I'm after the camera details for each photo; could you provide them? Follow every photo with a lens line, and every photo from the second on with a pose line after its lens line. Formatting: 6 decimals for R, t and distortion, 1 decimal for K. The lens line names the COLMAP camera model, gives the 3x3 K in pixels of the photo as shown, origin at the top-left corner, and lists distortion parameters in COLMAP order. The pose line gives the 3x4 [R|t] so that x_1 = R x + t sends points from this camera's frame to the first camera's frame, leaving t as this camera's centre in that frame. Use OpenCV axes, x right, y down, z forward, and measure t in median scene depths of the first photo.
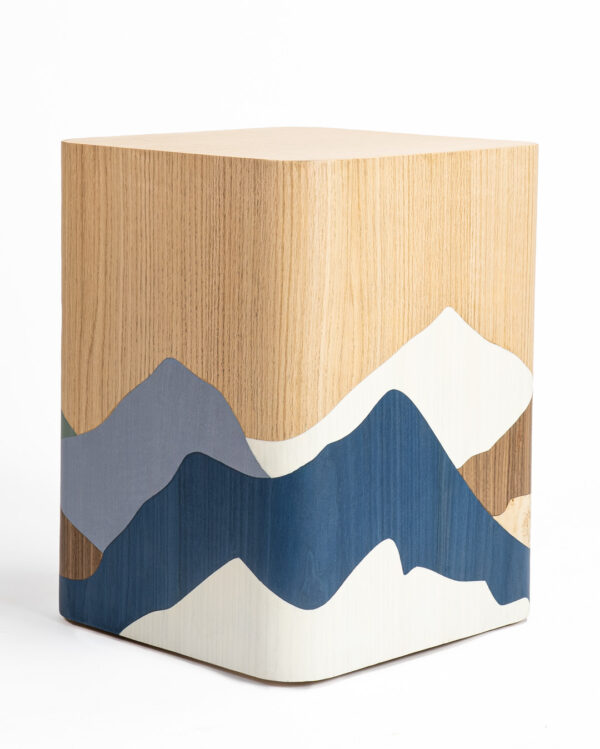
lens RADIAL K [[2206.1, 0, 324.2], [0, 2206.1, 318.3], [0, 0, 1]] dist [0.204148, 0.000000]
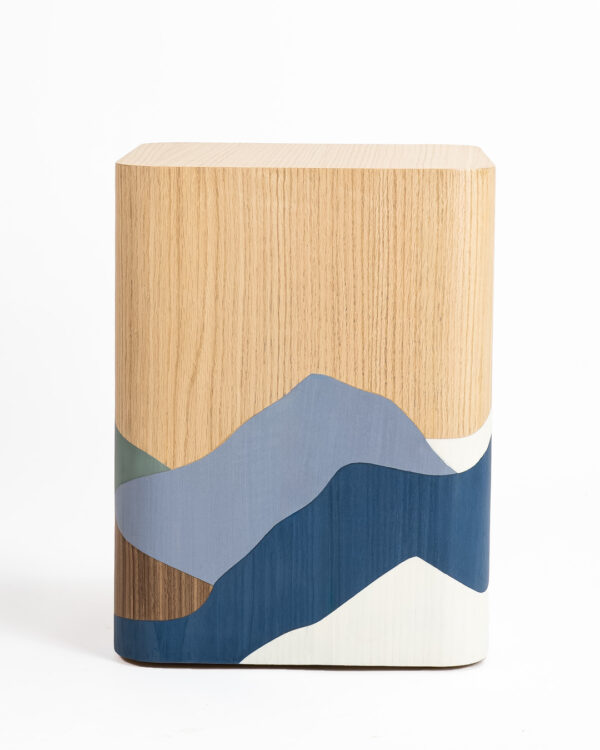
lens RADIAL K [[2209.1, 0, 298.5], [0, 2209.1, 371.1], [0, 0, 1]] dist [0.204148, 0.000000]
pose [[0.730376, -0.109902, 0.674146, -0.758180], [0.096951, 0.993658, 0.056952, -0.041699], [-0.676130, 0.023763, 0.736399, 0.268146]]
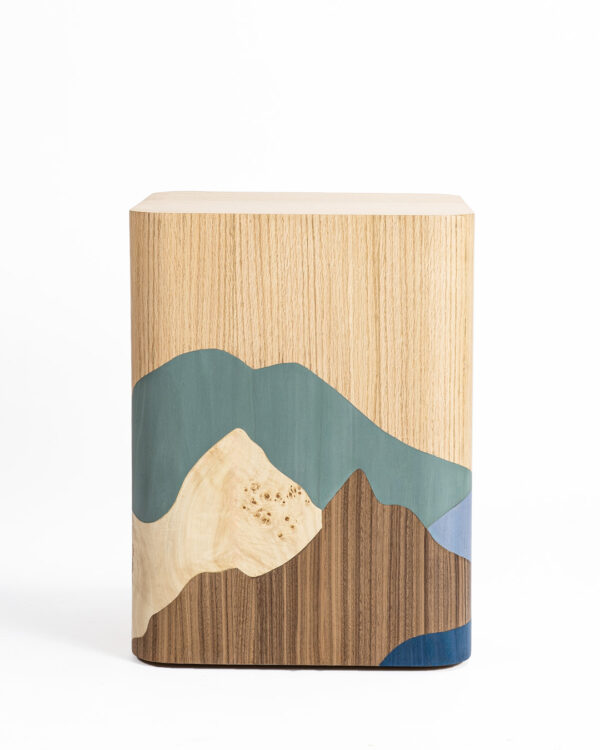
lens RADIAL K [[2209.1, 0, 300.9], [0, 2209.1, 379.5], [0, 0, 1]] dist [0.204148, 0.000000]
pose [[-0.693249, -0.136250, 0.707702, -0.860458], [0.089602, 0.958054, 0.272220, -0.313448], [-0.715107, 0.252128, -0.651961, 1.857101]]
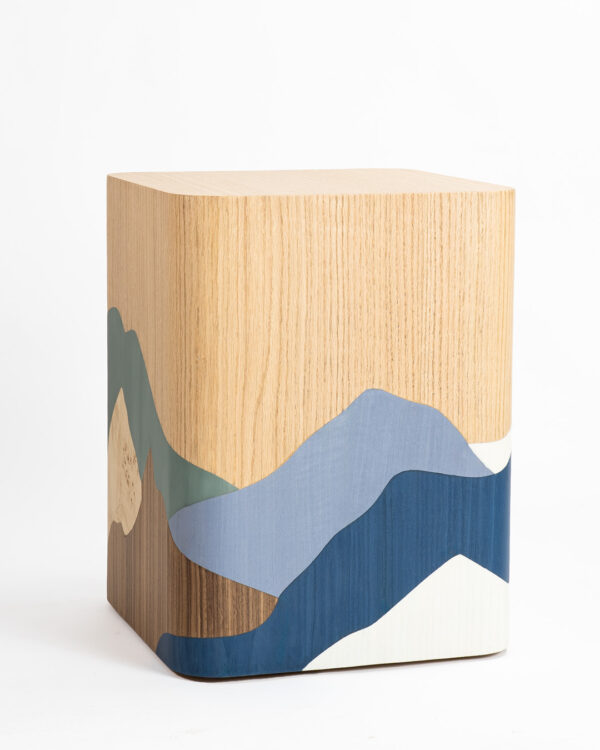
lens RADIAL K [[2209.1, 0, 301.6], [0, 2209.1, 386.4], [0, 0, 1]] dist [0.204148, 0.000000]
pose [[0.463216, -0.148479, 0.873719, -1.016980], [0.125421, 0.986926, 0.101223, -0.095294], [-0.877326, 0.062695, 0.475782, 0.530232]]
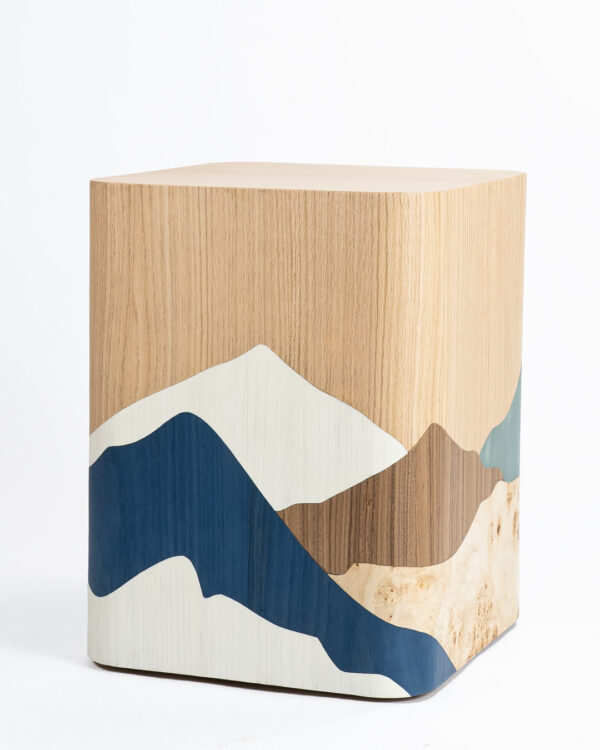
lens RADIAL K [[2209.1, 0, 345.9], [0, 2209.1, 342.7], [0, 0, 1]] dist [0.204148, 0.000000]
pose [[0.404178, 0.128483, -0.905611, 0.988191], [-0.137787, 0.987340, 0.078583, -0.090817], [0.904243, 0.093020, 0.416764, 0.629974]]
